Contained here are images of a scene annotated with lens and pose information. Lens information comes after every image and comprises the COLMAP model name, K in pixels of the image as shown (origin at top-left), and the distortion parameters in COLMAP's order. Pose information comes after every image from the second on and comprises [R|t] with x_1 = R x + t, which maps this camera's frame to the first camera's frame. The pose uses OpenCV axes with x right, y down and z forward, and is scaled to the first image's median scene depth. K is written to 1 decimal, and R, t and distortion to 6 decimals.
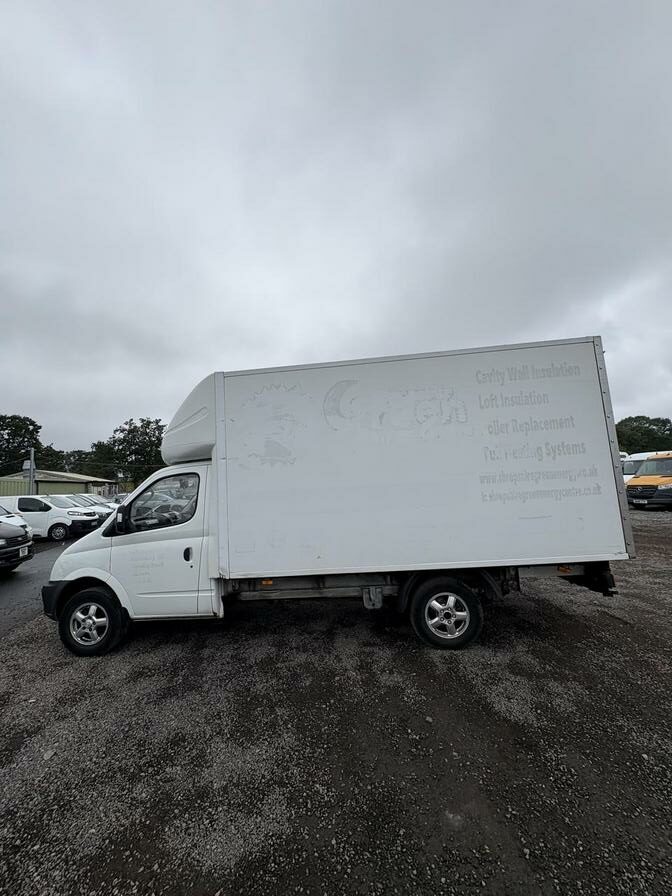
lens RADIAL K [[359.3, 0, 337.1], [0, 359.3, 446.2], [0, 0, 1]] dist [0.000142, 0.000075]
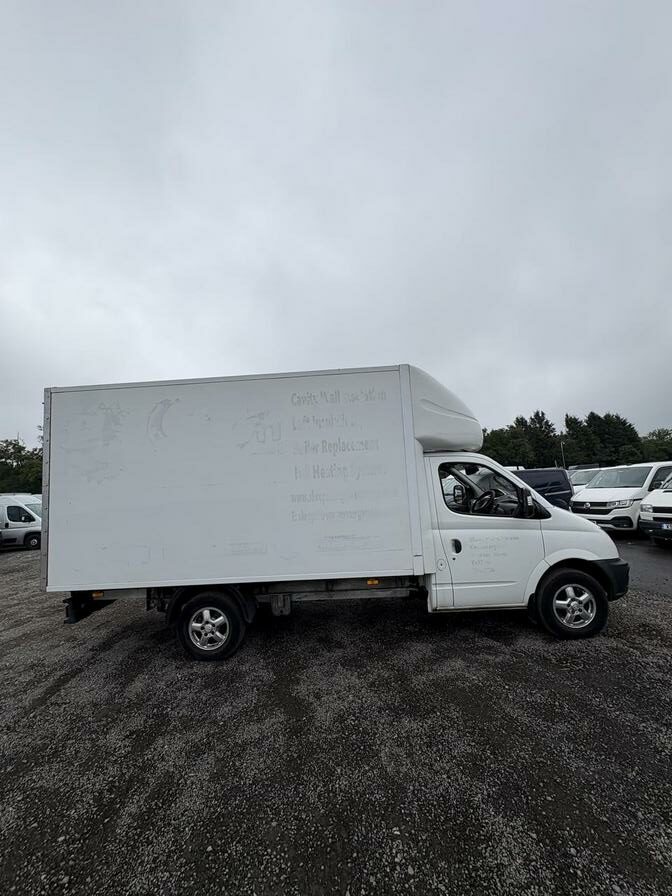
lens RADIAL K [[351.6, 0, 336.0], [0, 351.6, 448.0], [0, 0, 1]] dist [-0.001992, -0.000213]
pose [[-0.991034, 0.115911, -0.066462, -0.001677], [0.127266, 0.970379, -0.205348, 0.039957], [0.040691, -0.211965, -0.976430, 0.387422]]
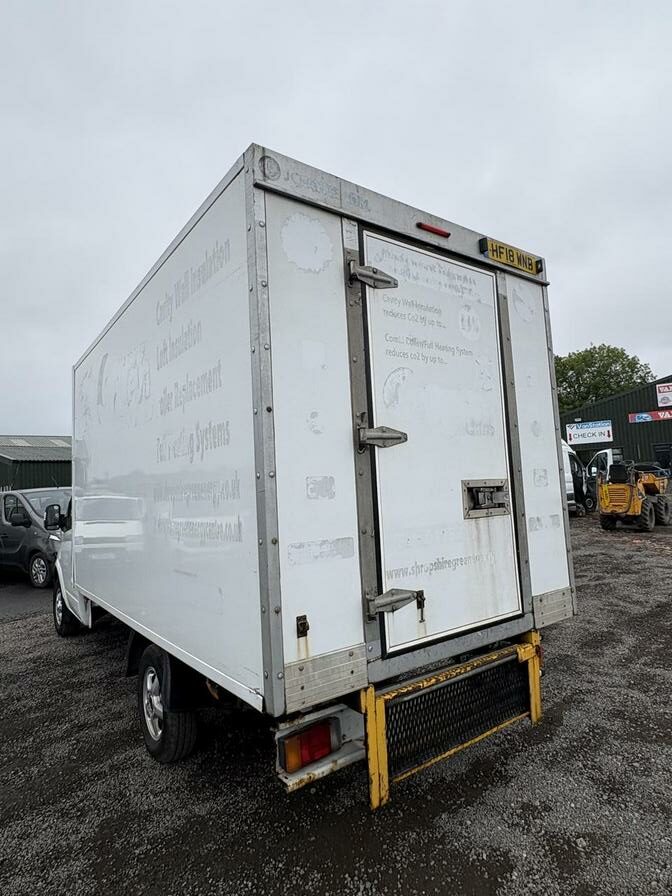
lens RADIAL K [[518.2, 0, 335.4], [0, 518.2, 445.5], [0, 0, 1]] dist [0.003016, -0.001063]
pose [[0.657865, -0.034252, -0.752356, 0.179471], [0.095593, 0.994683, 0.038303, 0.001385], [0.747044, -0.097119, 0.657642, 0.098881]]
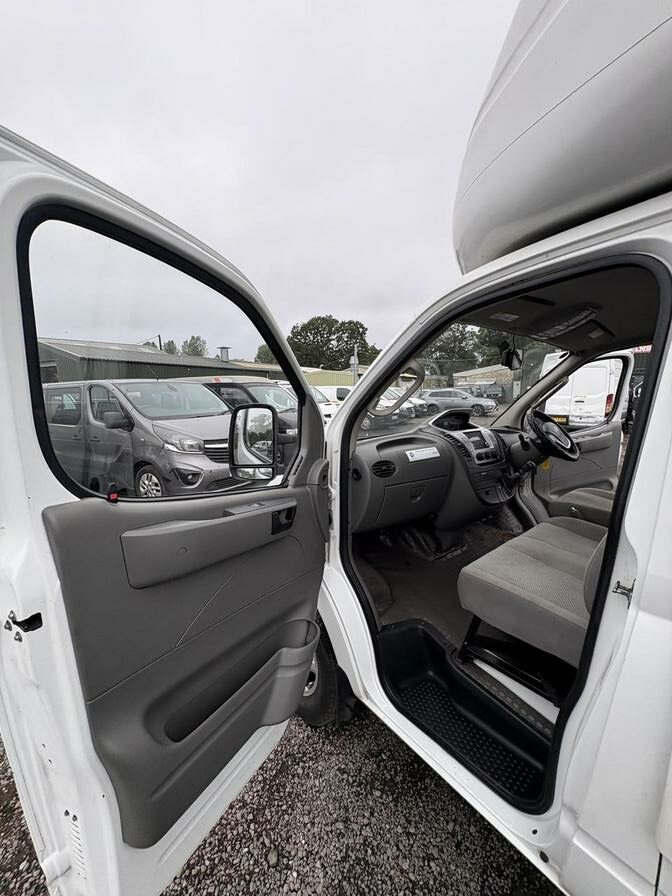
lens RADIAL K [[357.8, 0, 333.2], [0, 357.8, 448.9], [0, 0, 1]] dist [-0.000105, 0.000842]
pose [[0.699917, 0.158973, -0.696307, -0.058058], [0.045173, 0.963109, 0.265293, 0.018400], [0.712794, -0.217137, 0.666916, 0.124201]]
